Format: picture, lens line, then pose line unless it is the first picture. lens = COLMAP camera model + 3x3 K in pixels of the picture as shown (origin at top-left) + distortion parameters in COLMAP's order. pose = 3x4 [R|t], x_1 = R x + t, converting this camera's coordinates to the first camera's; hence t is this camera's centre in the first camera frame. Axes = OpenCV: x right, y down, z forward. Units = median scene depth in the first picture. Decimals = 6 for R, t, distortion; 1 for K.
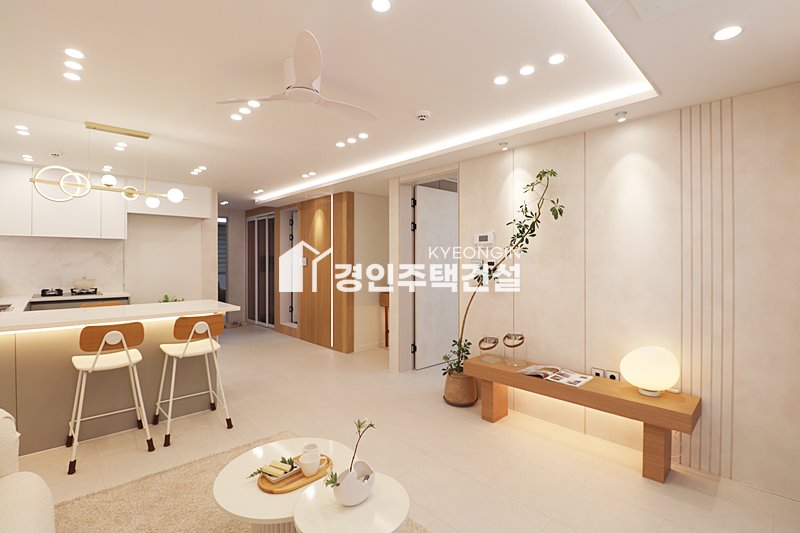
lens RADIAL K [[368.3, 0, 405.4], [0, 368.3, 260.8], [0, 0, 1]] dist [0.000721, -0.012840]
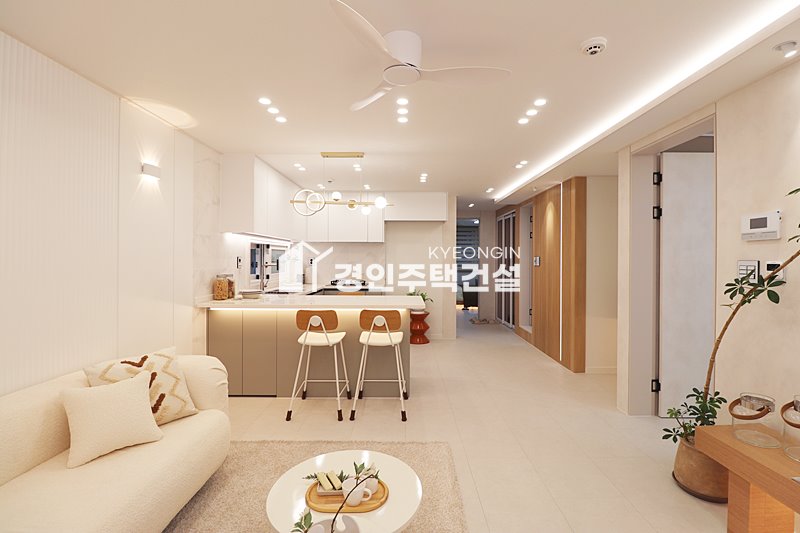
lens RADIAL K [[368.3, 0, 406.8], [0, 368.3, 262.1], [0, 0, 1]] dist [0.000721, -0.012840]
pose [[0.723987, 0.008898, -0.689757, 0.159751], [-0.004513, 0.999957, 0.008162, -0.002170], [0.689799, -0.002797, 0.723995, 0.164589]]
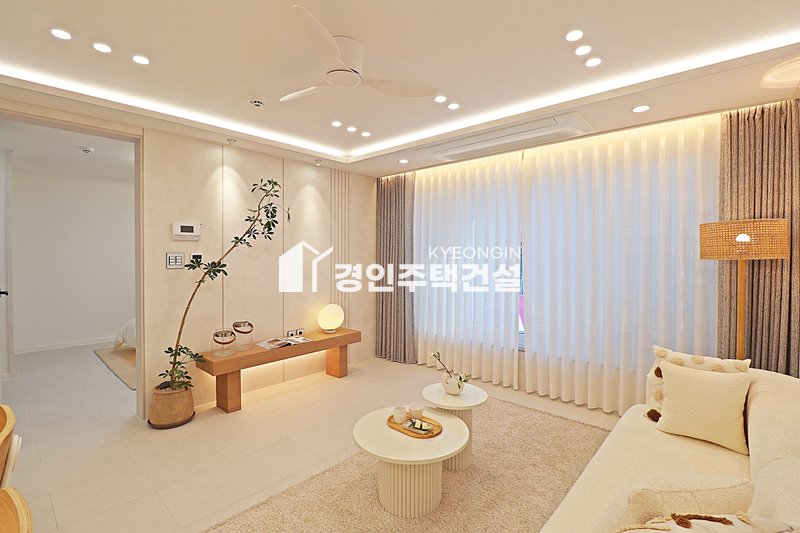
lens RADIAL K [[368.3, 0, 408.4], [0, 368.3, 258.8], [0, 0, 1]] dist [0.000721, -0.012840]
pose [[-0.084177, -0.011427, 0.996385, -0.565156], [-0.003027, 0.999933, 0.011212, -0.000207], [-0.996446, -0.002072, -0.084206, 0.416843]]
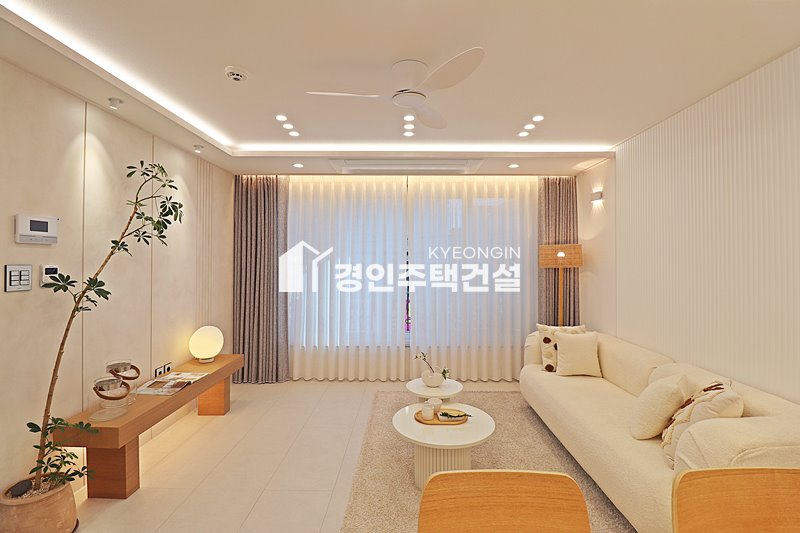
lens RADIAL K [[368.3, 0, 404.7], [0, 368.3, 257.5], [0, 0, 1]] dist [0.000721, -0.012840]
pose [[-0.717148, 0.004459, 0.696906, -0.436635], [-0.003128, 0.999949, -0.009617, -0.007991], [-0.696914, -0.009077, -0.717098, 0.781672]]
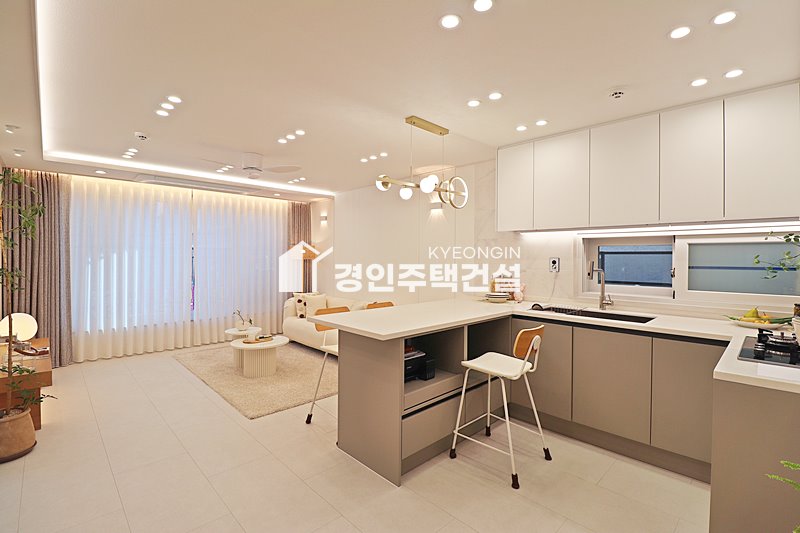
lens RADIAL K [[368.3, 0, 406.9], [0, 368.3, 260.0], [0, 0, 1]] dist [0.000721, -0.012840]
pose [[-0.999910, -0.007793, -0.010924, -0.481747], [-0.007873, 0.999942, 0.007281, -0.005276], [0.010866, 0.007367, -0.999914, 1.325891]]
